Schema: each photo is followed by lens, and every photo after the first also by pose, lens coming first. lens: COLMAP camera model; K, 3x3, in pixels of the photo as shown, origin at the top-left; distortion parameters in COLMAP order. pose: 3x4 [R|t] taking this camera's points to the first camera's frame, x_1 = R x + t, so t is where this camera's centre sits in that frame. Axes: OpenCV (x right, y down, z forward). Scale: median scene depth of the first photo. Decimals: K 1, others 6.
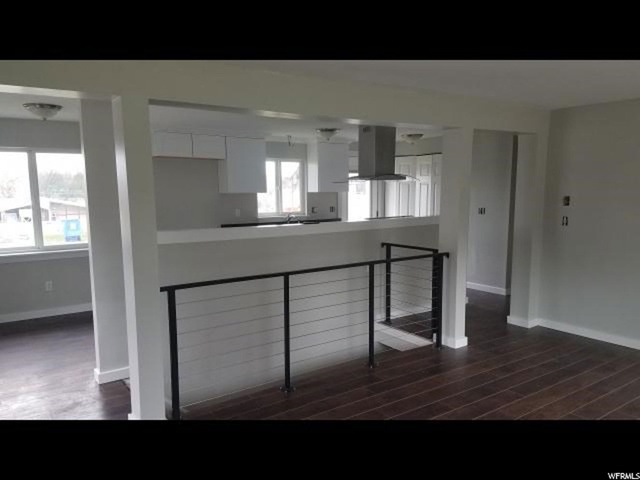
lens RADIAL K [[501.0, 0, 320.7], [0, 501.0, 257.1], [0, 0, 1]] dist [0.035724, -0.000080]
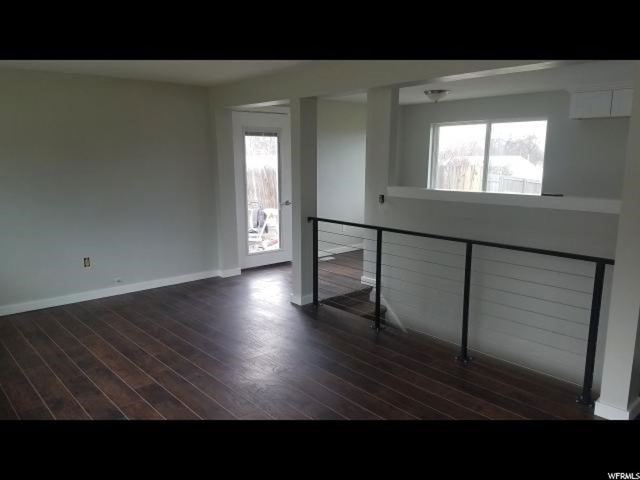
lens RADIAL K [[473.7, 0, 320.0], [0, 473.7, 240.0], [0, 0, 1]] dist [0.001228, 0.000400]
pose [[0.124213, 0.185918, -0.974682, 0.760584], [-0.134725, 0.976353, 0.169067, -0.082399], [0.983067, 0.110314, 0.146324, 0.564120]]
